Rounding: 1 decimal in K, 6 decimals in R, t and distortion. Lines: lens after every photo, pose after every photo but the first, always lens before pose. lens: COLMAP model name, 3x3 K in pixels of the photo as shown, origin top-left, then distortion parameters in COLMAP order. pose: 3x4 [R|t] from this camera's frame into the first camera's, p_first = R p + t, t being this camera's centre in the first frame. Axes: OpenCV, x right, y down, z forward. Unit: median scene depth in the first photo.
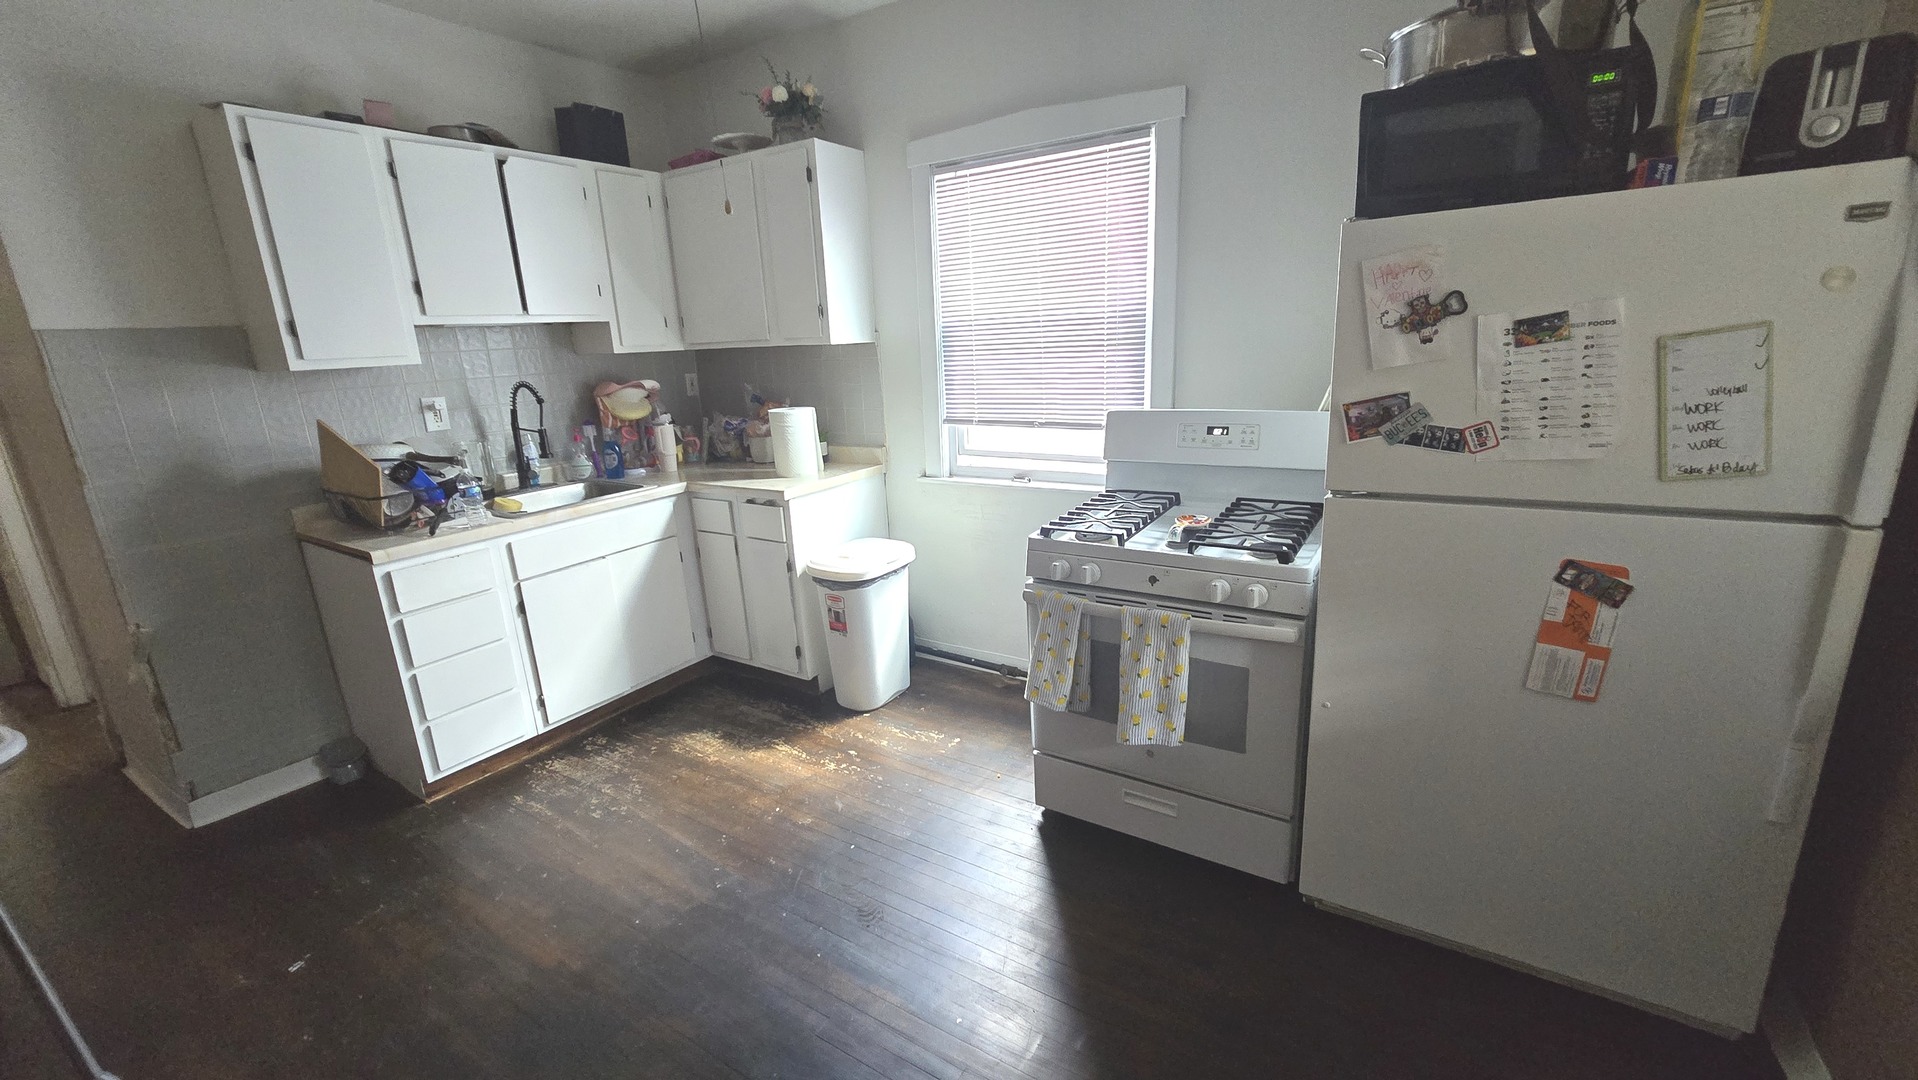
lens RADIAL K [[782.2, 0, 960.4], [0, 782.2, 542.8], [0, 0, 1]] dist [0.002725, 0.000030]
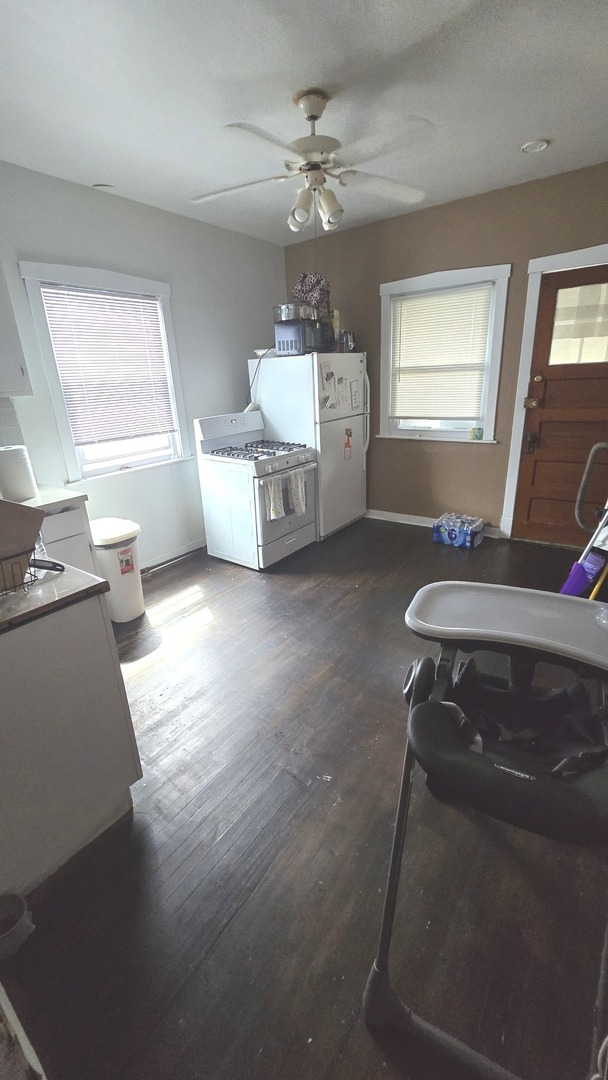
lens RADIAL K [[440.5, 0, 305.2], [0, 440.5, 537.2], [0, 0, 1]] dist [0.002725, 0.000030]
pose [[0.057766, -0.303417, 0.951105, -1.515399], [0.304090, 0.912773, 0.272719, -0.140037], [-0.950890, 0.273467, 0.144993, 0.762963]]
